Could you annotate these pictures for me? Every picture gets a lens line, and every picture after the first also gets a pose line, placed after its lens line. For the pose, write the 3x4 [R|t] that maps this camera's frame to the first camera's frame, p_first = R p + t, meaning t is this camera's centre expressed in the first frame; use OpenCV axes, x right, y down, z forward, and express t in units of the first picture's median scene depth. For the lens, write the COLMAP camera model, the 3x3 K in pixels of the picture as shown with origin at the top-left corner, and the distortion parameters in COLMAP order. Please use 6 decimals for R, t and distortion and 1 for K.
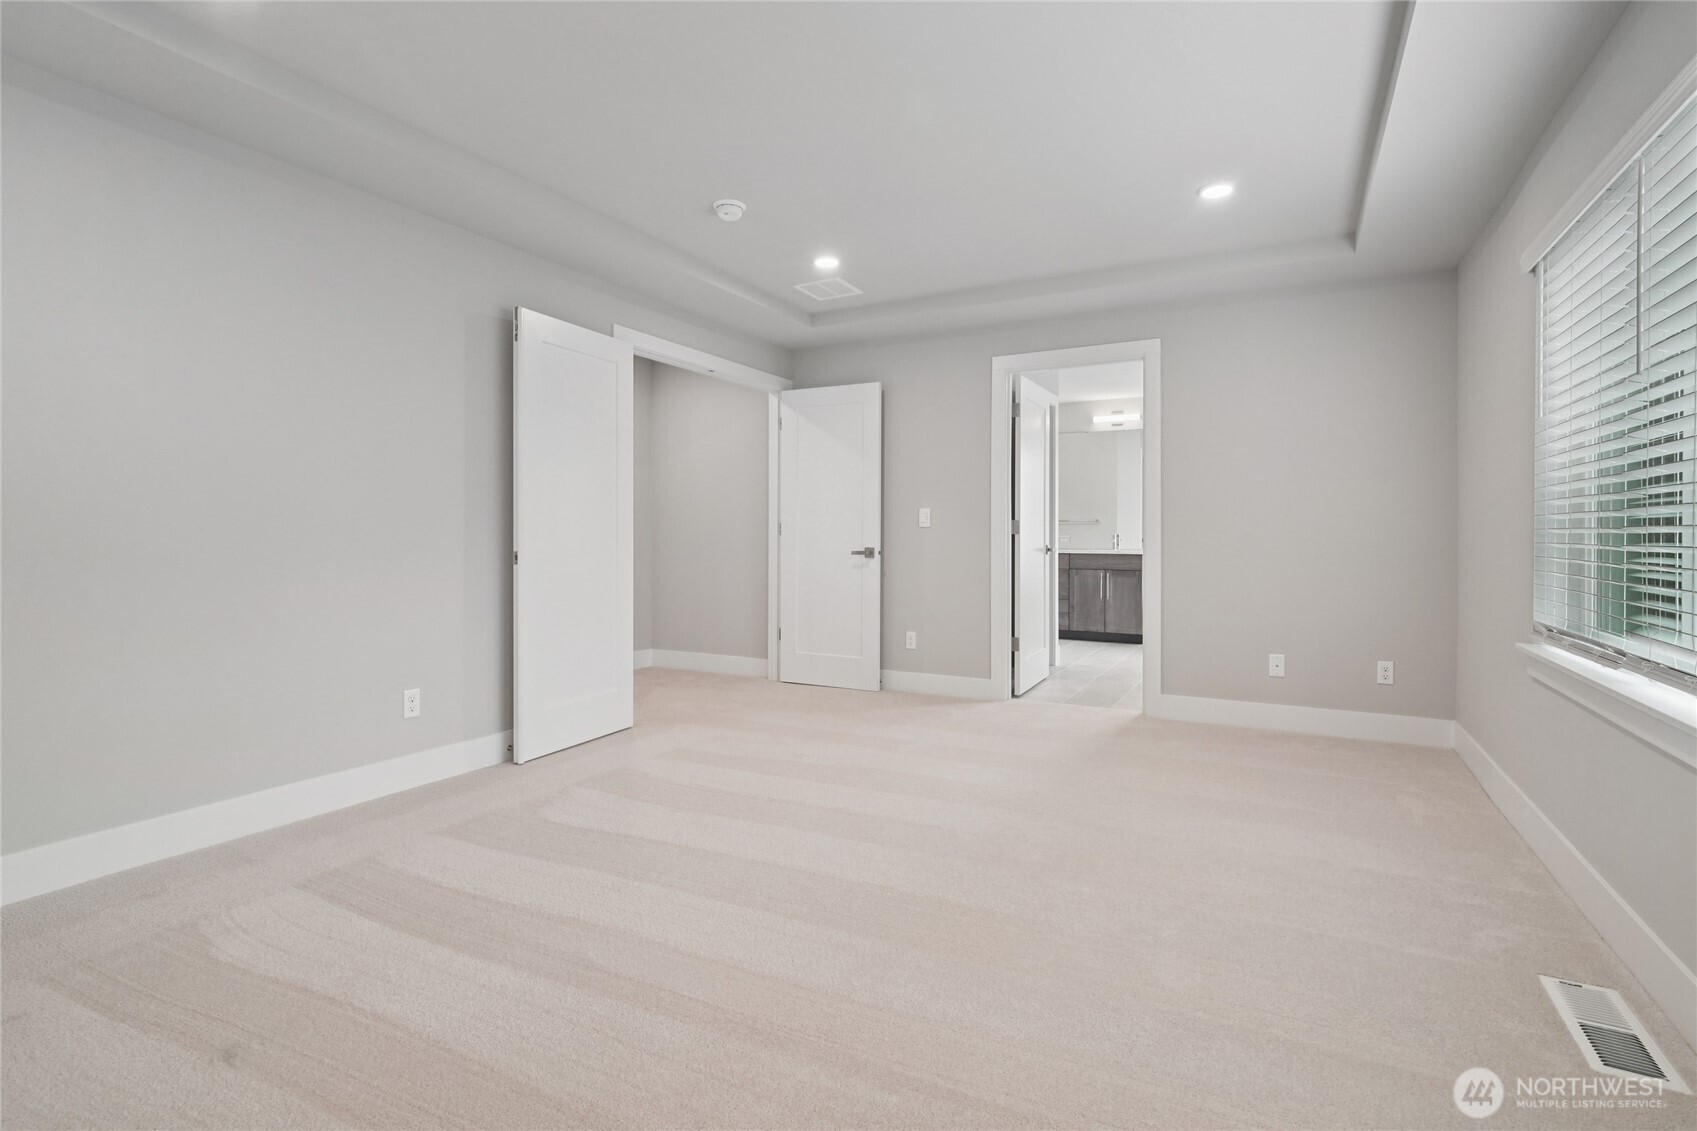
lens RADIAL K [[796.7, 0, 848.3], [0, 796.7, 552.9], [0, 0, 1]] dist [-0.018372, 0.007595]
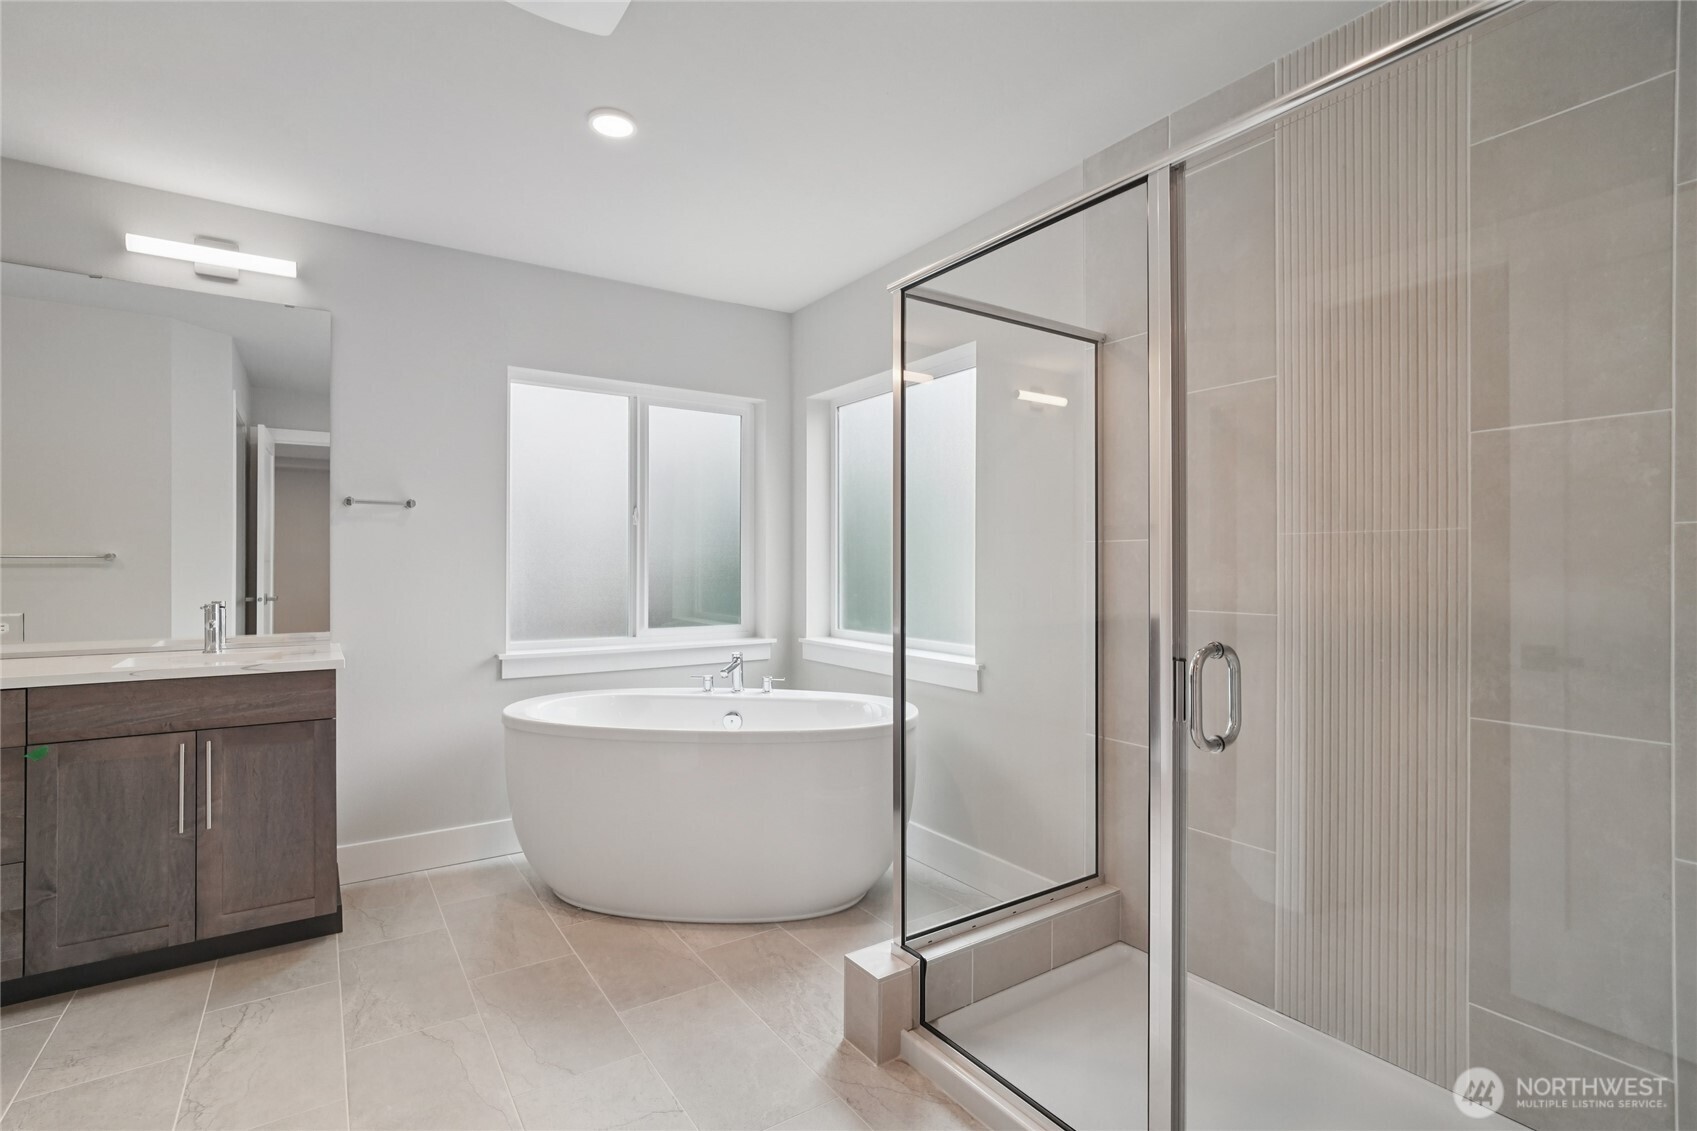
lens RADIAL K [[796.7, 0, 846.1], [0, 796.7, 568.5], [0, 0, 1]] dist [-0.018372, 0.007595]
pose [[0.466635, -0.004177, 0.884440, 0.175966], [0.021894, 0.999737, -0.006830, -0.031790], [-0.884179, 0.022551, 0.466604, 0.646316]]
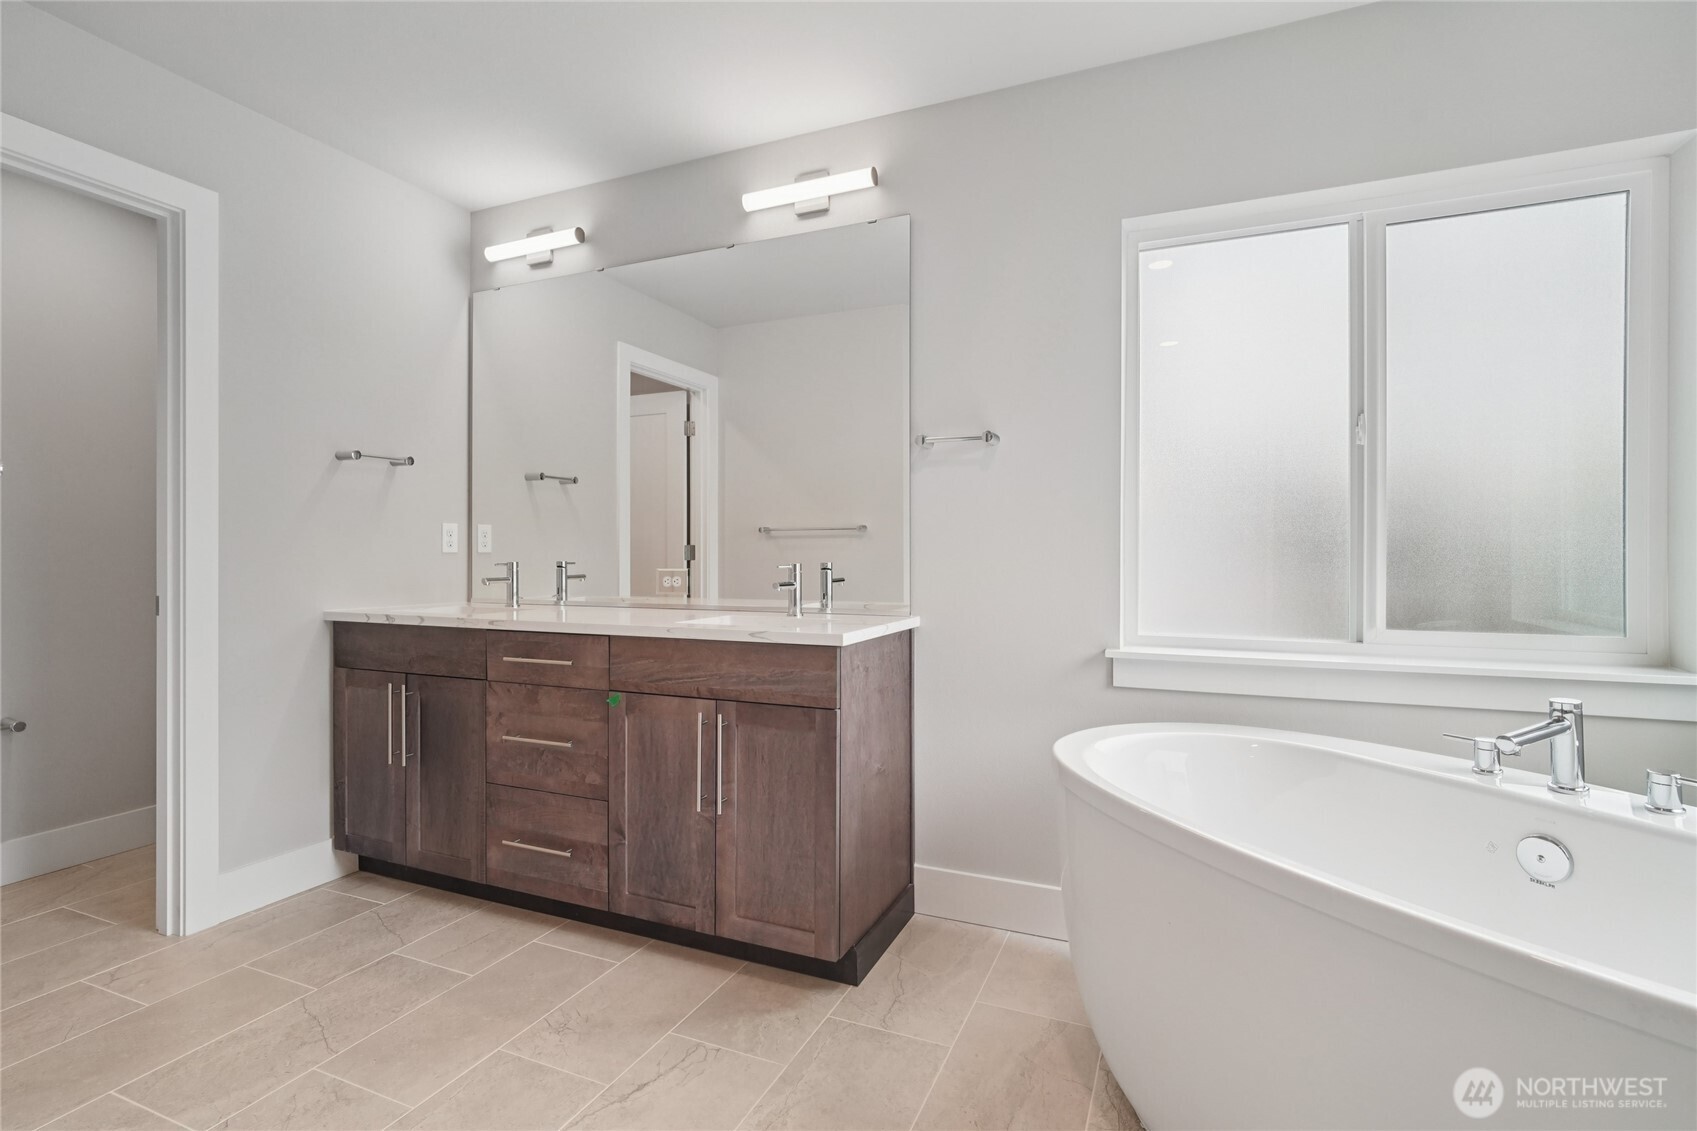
lens RADIAL K [[796.7, 0, 850.3], [0, 796.7, 558.9], [0, 0, 1]] dist [-0.018372, 0.007595]
pose [[0.995652, 0.001474, 0.093143, 0.342724], [0.000910, 0.999673, -0.025549, -0.018552], [-0.093150, 0.025523, 0.995325, 0.731261]]
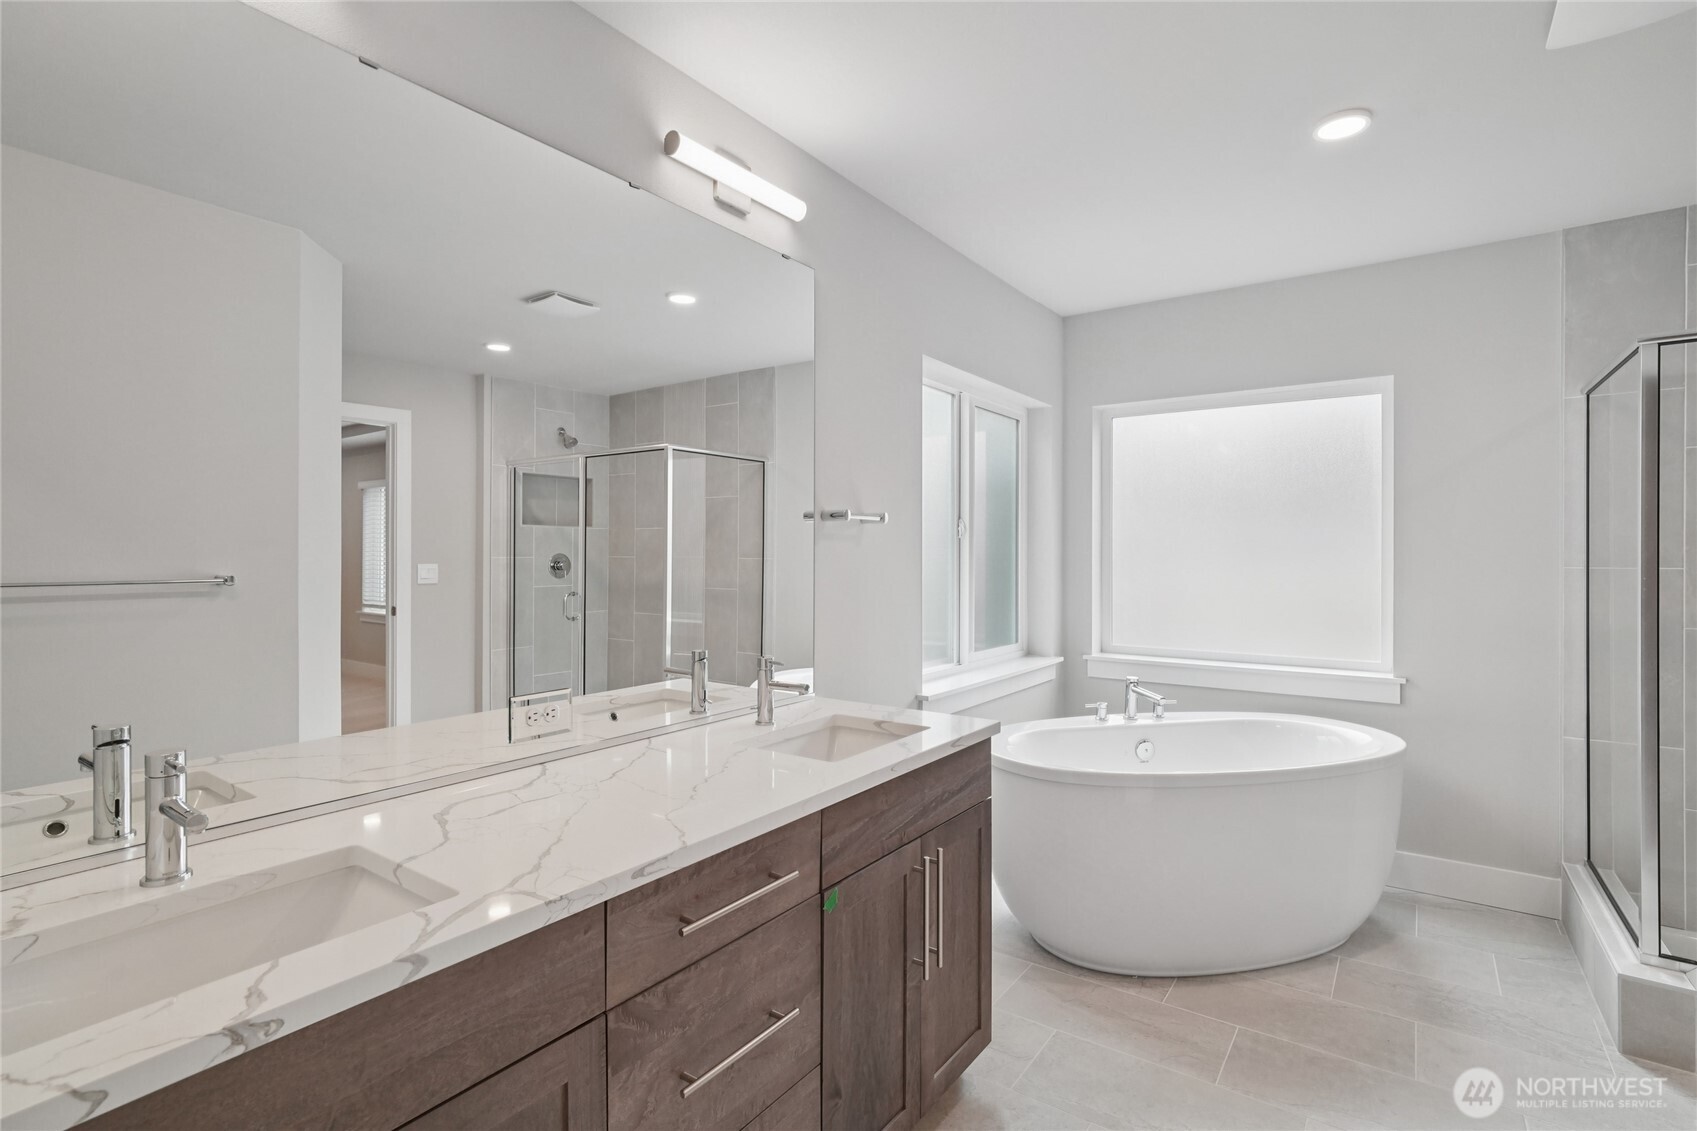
lens RADIAL K [[796.7, 0, 847.2], [0, 796.7, 559.1], [0, 0, 1]] dist [-0.018372, 0.007595]
pose [[0.123437, -0.004136, 0.992344, 0.105156], [0.025054, 0.999686, 0.001050, -0.055210], [-0.992036, 0.024733, 0.123502, 0.990574]]
